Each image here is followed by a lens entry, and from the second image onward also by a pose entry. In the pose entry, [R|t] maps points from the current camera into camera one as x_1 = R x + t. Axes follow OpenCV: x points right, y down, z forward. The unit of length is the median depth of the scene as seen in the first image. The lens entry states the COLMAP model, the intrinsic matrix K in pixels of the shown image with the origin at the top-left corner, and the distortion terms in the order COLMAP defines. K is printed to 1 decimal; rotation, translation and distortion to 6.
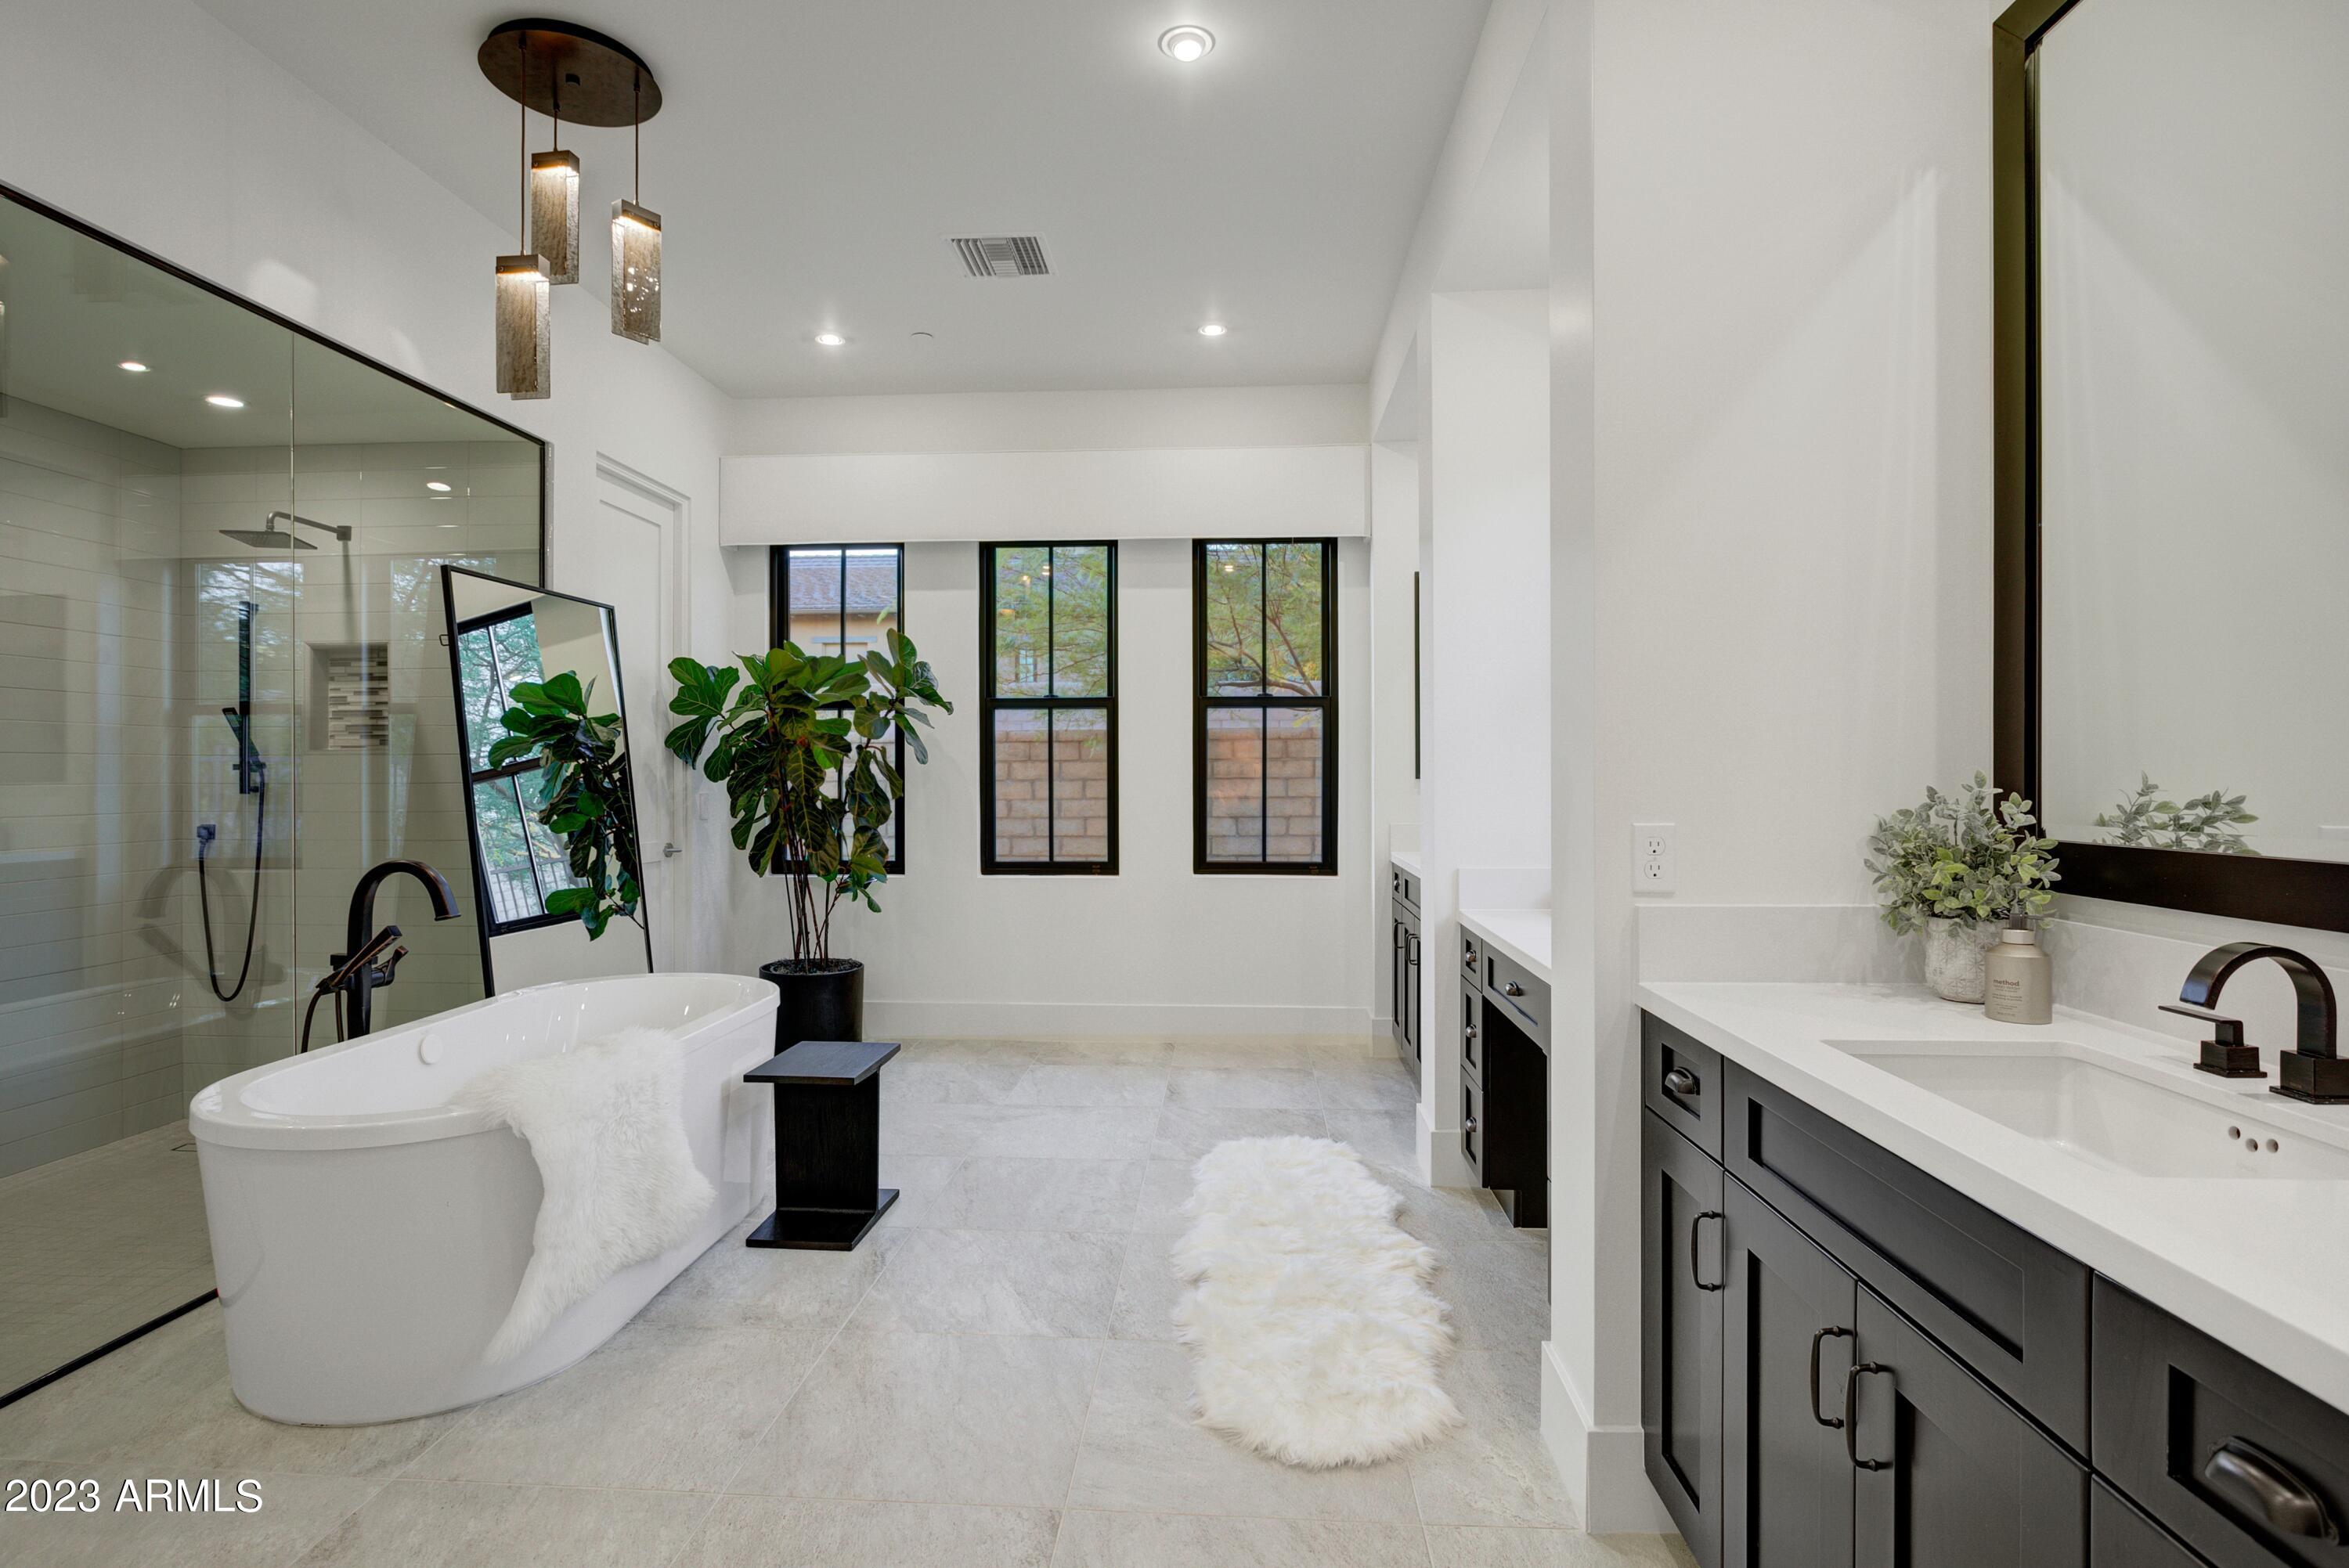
lens RADIAL K [[1177.0, 0, 1182.7], [0, 1177.0, 773.5], [0, 0, 1]] dist [0.001818, 0.002556]
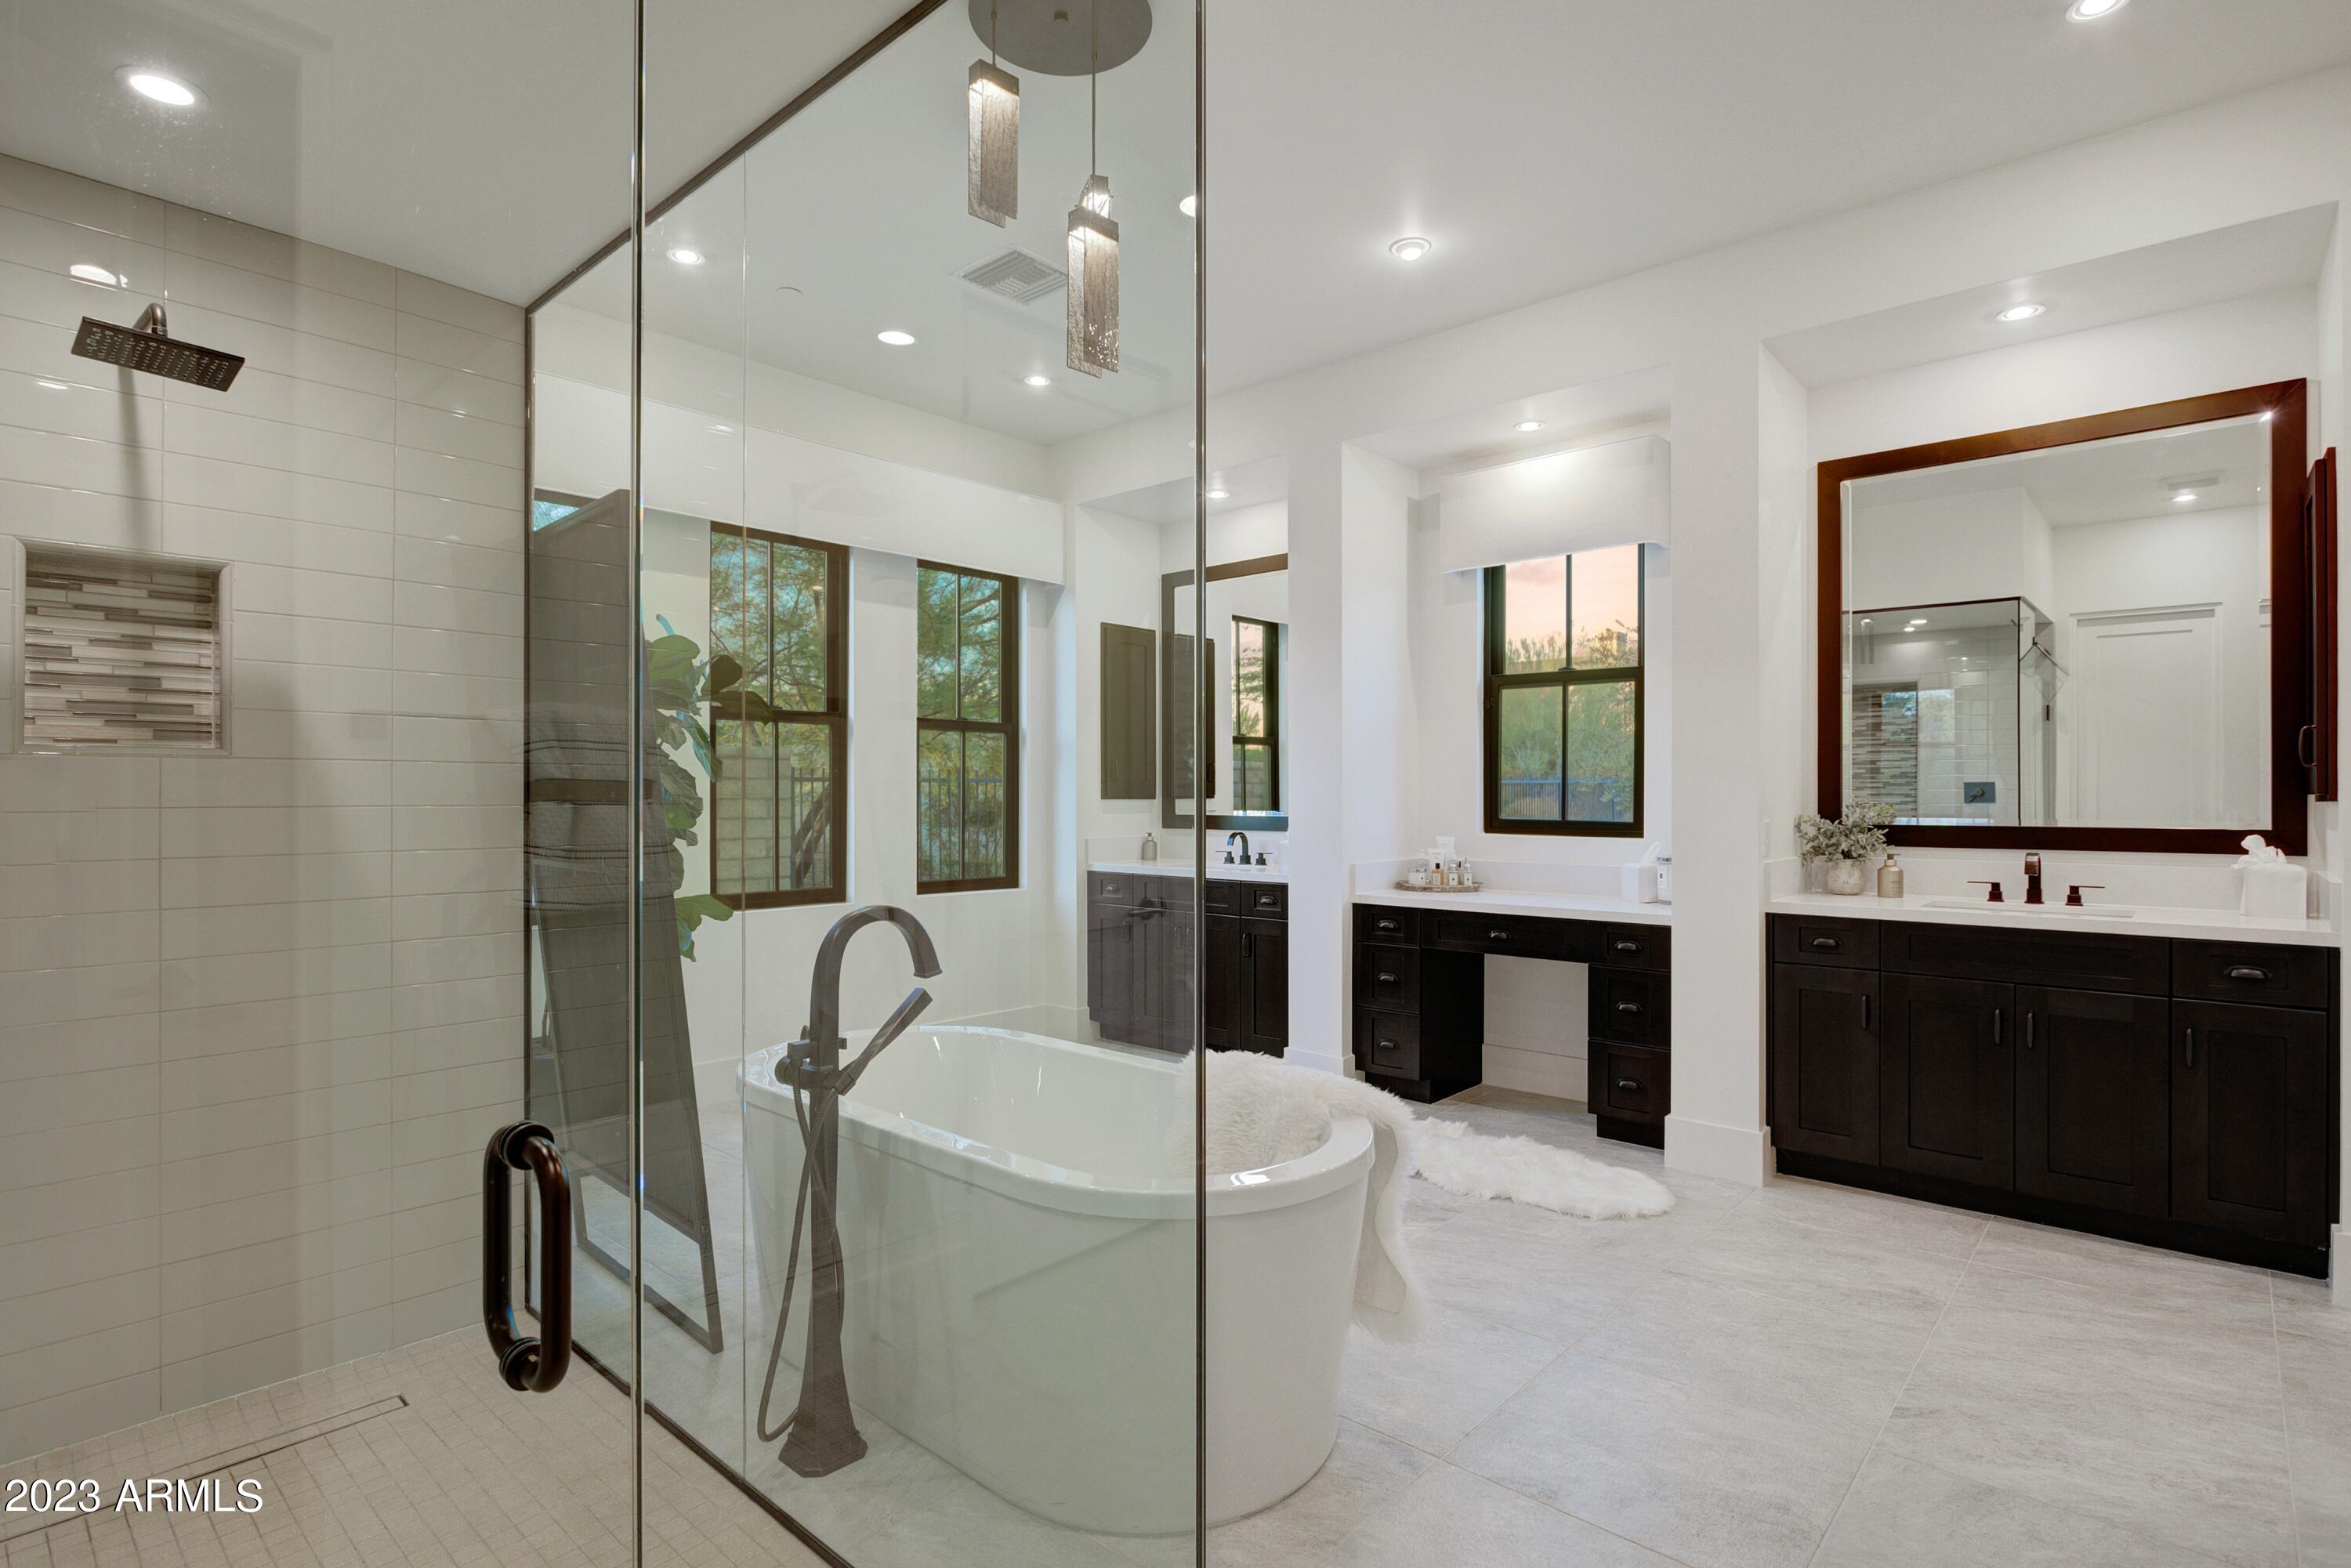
lens RADIAL K [[1178.1, 0, 1195.1], [0, 1178.1, 796.5], [0, 0, 1]] dist [0.001818, 0.002556]
pose [[0.624445, 0.002052, 0.781066, -0.811248], [-0.001743, 0.999998, -0.001233, 0.004237], [-0.781067, -0.000591, 0.624447, 0.244909]]
